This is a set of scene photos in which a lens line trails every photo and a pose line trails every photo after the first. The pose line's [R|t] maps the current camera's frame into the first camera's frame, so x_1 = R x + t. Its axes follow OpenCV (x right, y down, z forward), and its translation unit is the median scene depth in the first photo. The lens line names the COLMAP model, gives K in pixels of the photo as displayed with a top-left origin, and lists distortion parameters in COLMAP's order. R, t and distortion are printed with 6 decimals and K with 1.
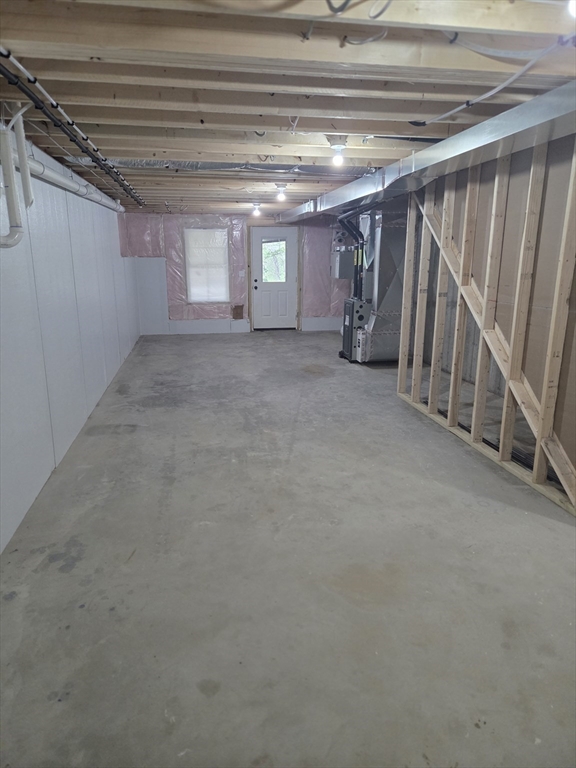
lens RADIAL K [[515.9, 0, 289.4], [0, 515.9, 382.3], [0, 0, 1]] dist [0.070998, -0.079223]
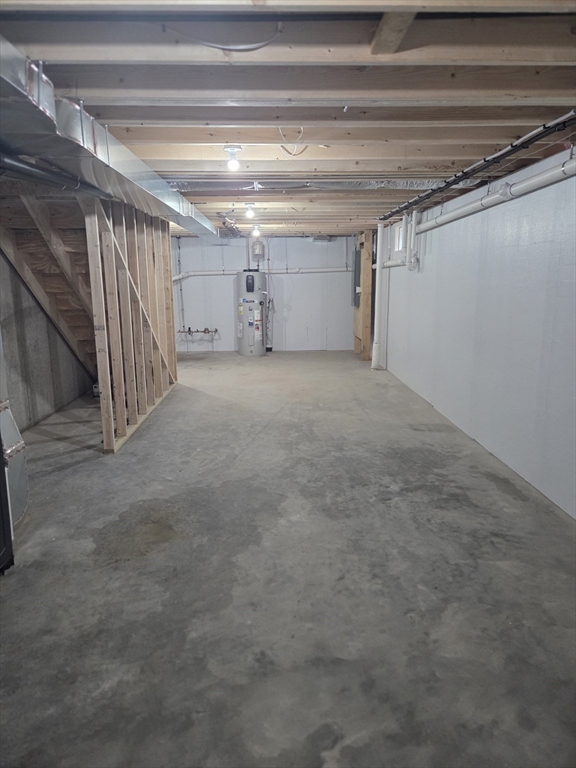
lens RADIAL K [[515.9, 0, 289.4], [0, 515.9, 382.3], [0, 0, 1]] dist [0.070998, -0.079223]
pose [[-0.989153, -0.023451, 0.145006, -0.170771], [0.041041, 0.903738, 0.426115, -0.415100], [-0.141041, 0.427444, -0.892972, 1.711502]]
